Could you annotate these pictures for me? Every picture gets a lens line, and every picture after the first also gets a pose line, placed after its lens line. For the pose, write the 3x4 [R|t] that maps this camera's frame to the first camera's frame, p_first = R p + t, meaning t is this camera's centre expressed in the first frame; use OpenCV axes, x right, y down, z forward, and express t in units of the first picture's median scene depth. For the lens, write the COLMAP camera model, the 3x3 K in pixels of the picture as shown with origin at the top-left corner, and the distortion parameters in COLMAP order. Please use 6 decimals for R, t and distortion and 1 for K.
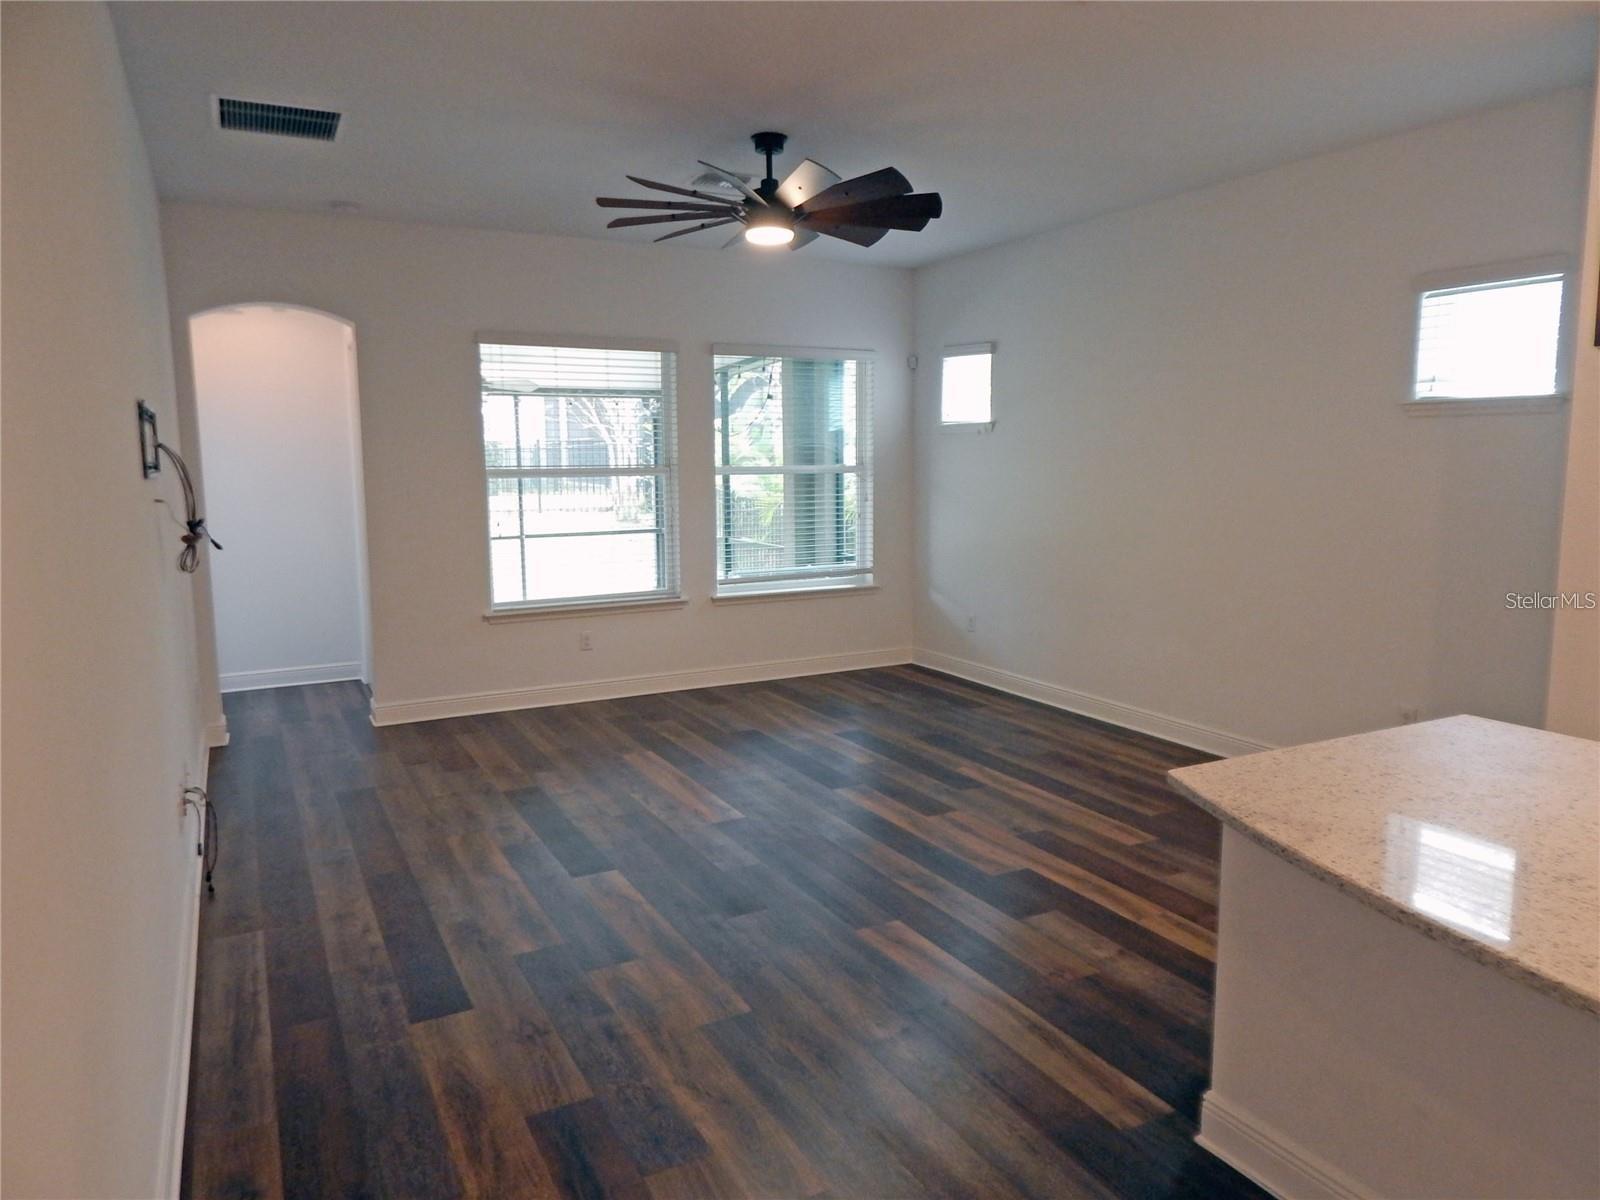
lens RADIAL K [[1059.5, 0, 807.9], [0, 1059.5, 594.3], [0, 0, 1]] dist [0.012399, -0.000249]
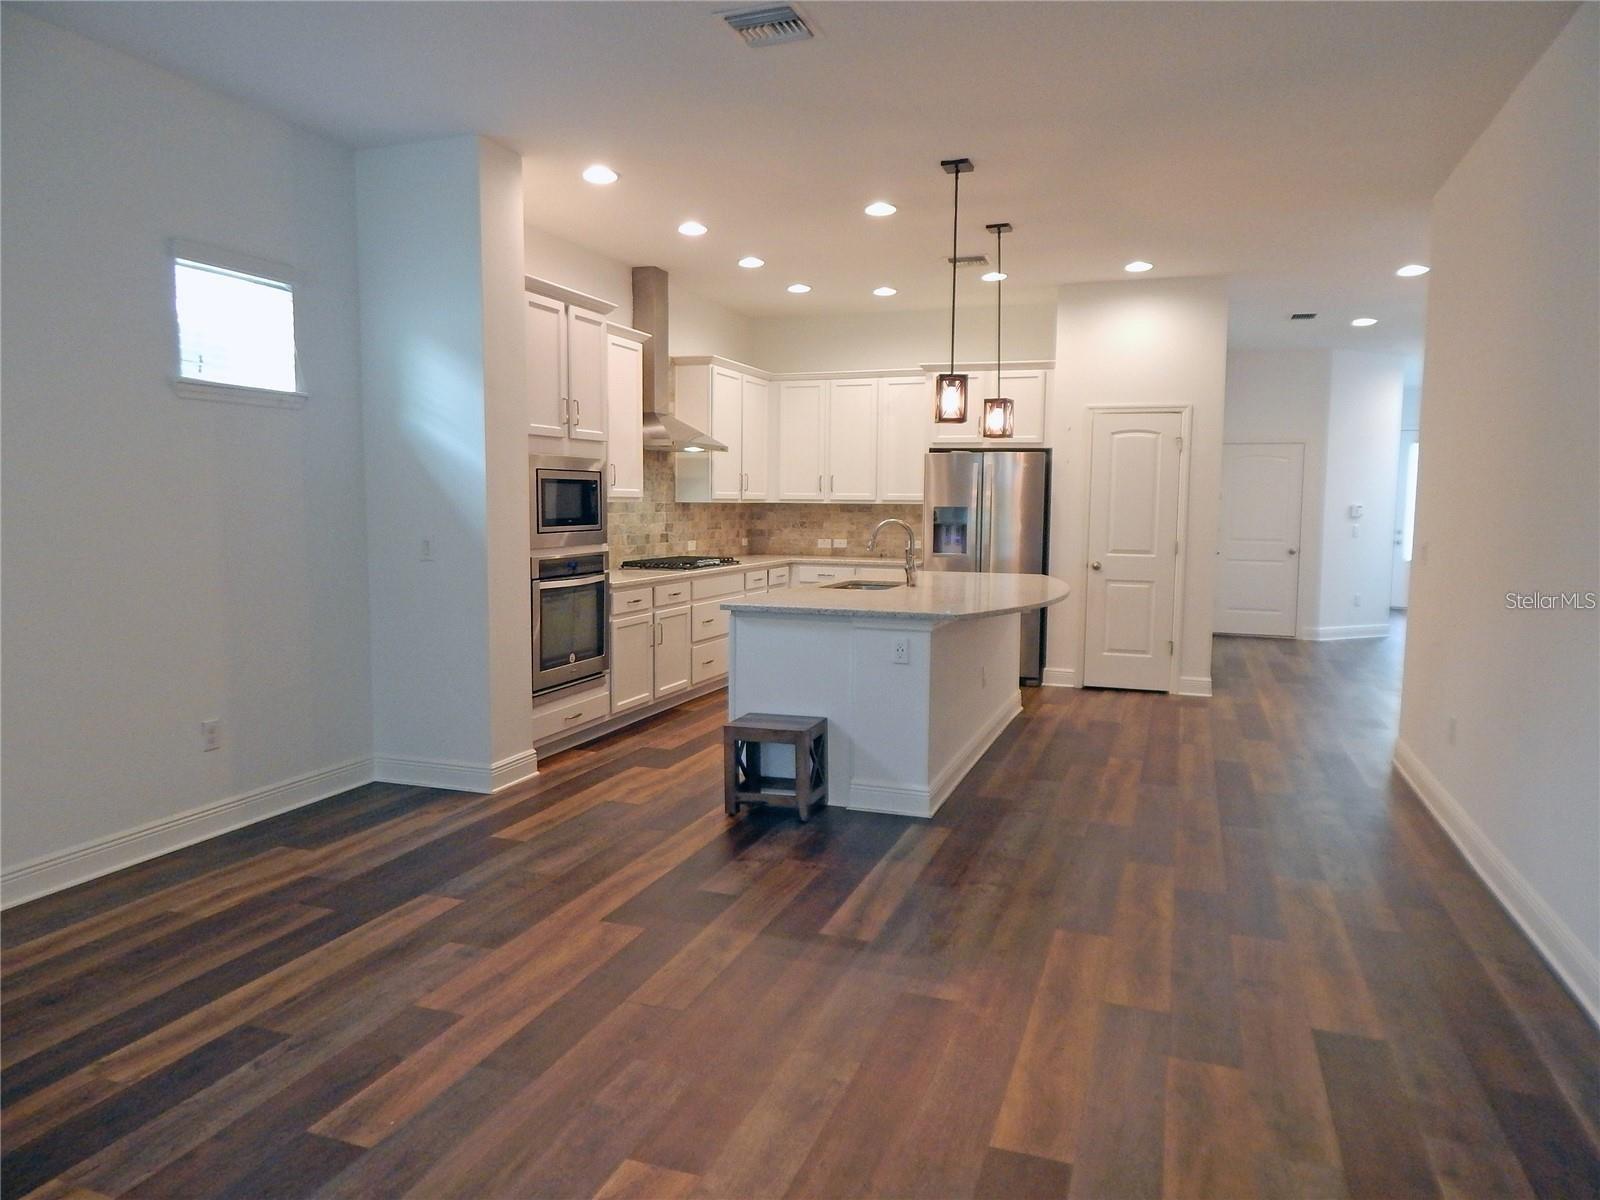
lens RADIAL K [[1052.9, 0, 800.0], [0, 1052.9, 600.0], [0, 0, 1]] dist [0.023814, 0.001639]
pose [[-0.657000, -0.072244, 0.750421, -0.517431], [0.092462, 0.980161, 0.175312, -0.126564], [-0.748199, 0.184565, -0.637287, 1.394058]]
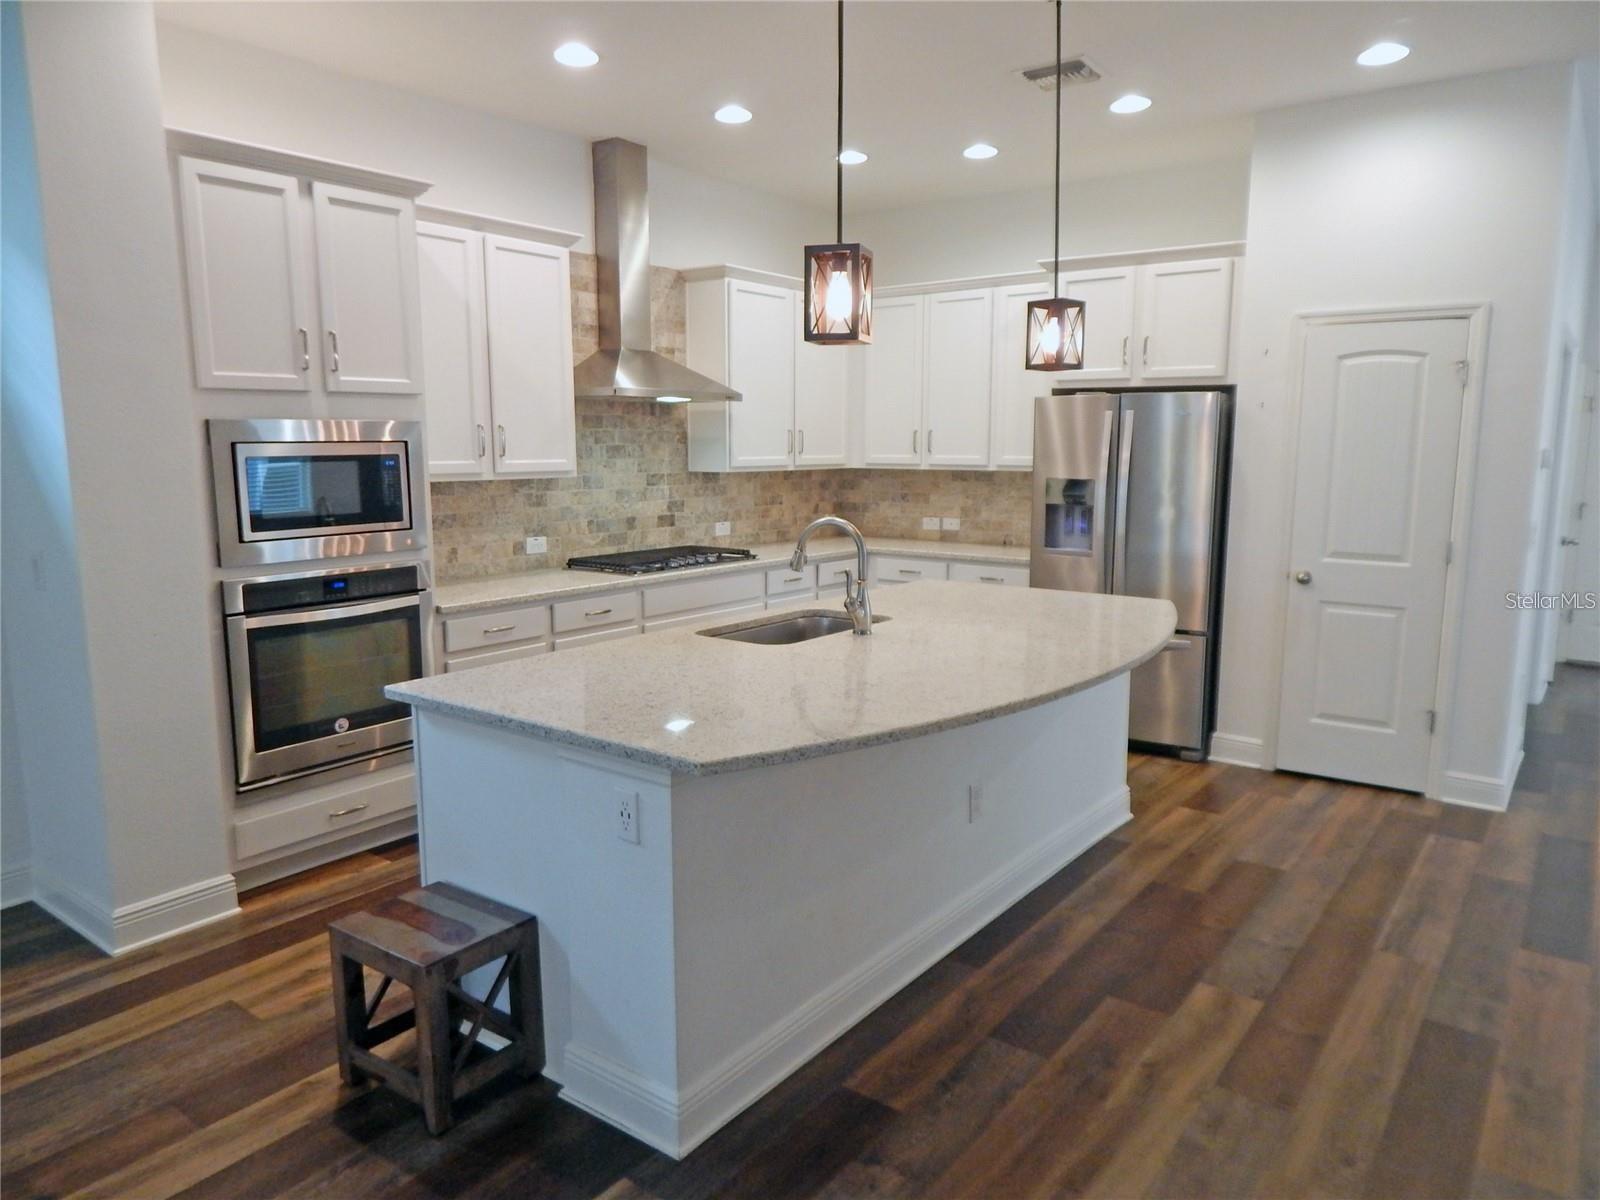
lens RADIAL K [[1059.5, 0, 807.9], [0, 1059.5, 594.3], [0, 0, 1]] dist [0.012399, -0.000249]
pose [[-0.406800, -0.126769, 0.904678, -0.274126], [0.121301, 0.974059, 0.191036, -0.075168], [-0.905428, 0.187452, -0.380871, 0.707630]]
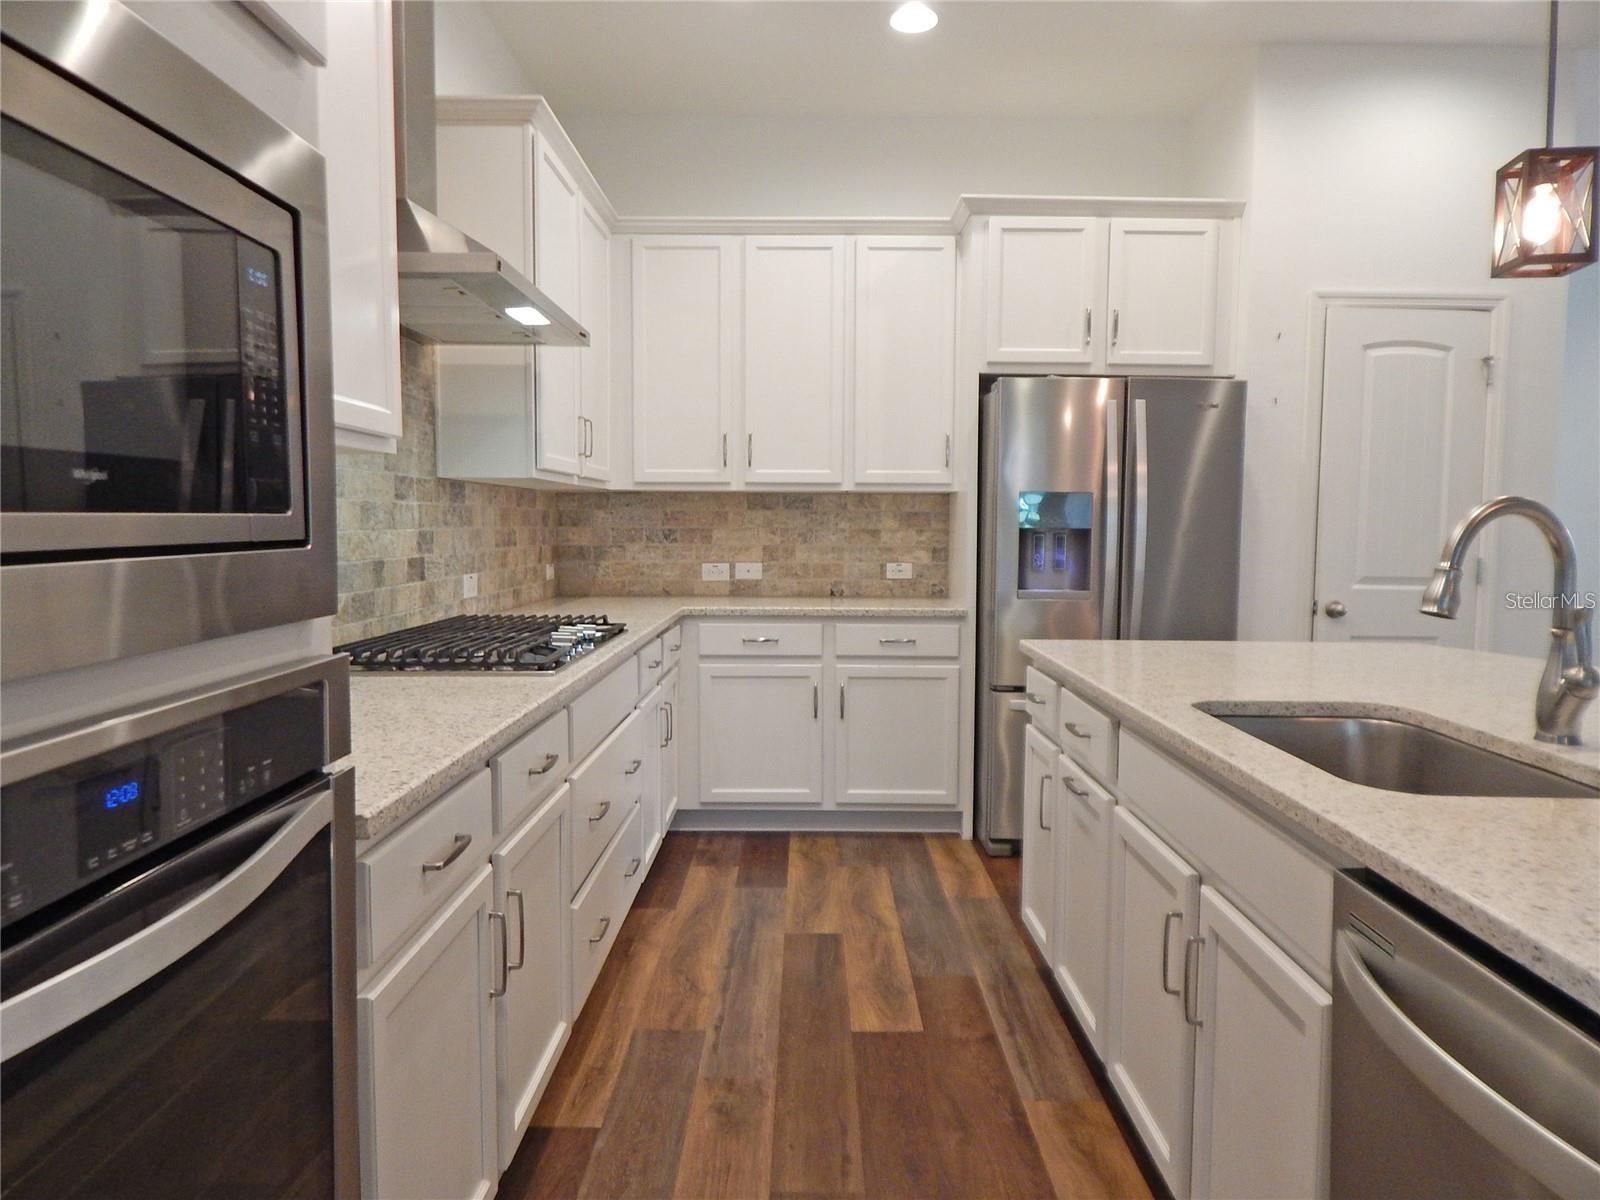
lens RADIAL K [[1057.6, 0, 800.0], [0, 1057.6, 600.0], [0, 0, 1]] dist [-0.028124, 0.000061]
pose [[-0.870736, -0.035742, 0.490449, 0.526063], [0.063909, 0.980671, 0.184931, -0.018486], [-0.487579, 0.192370, -0.851622, 0.818141]]
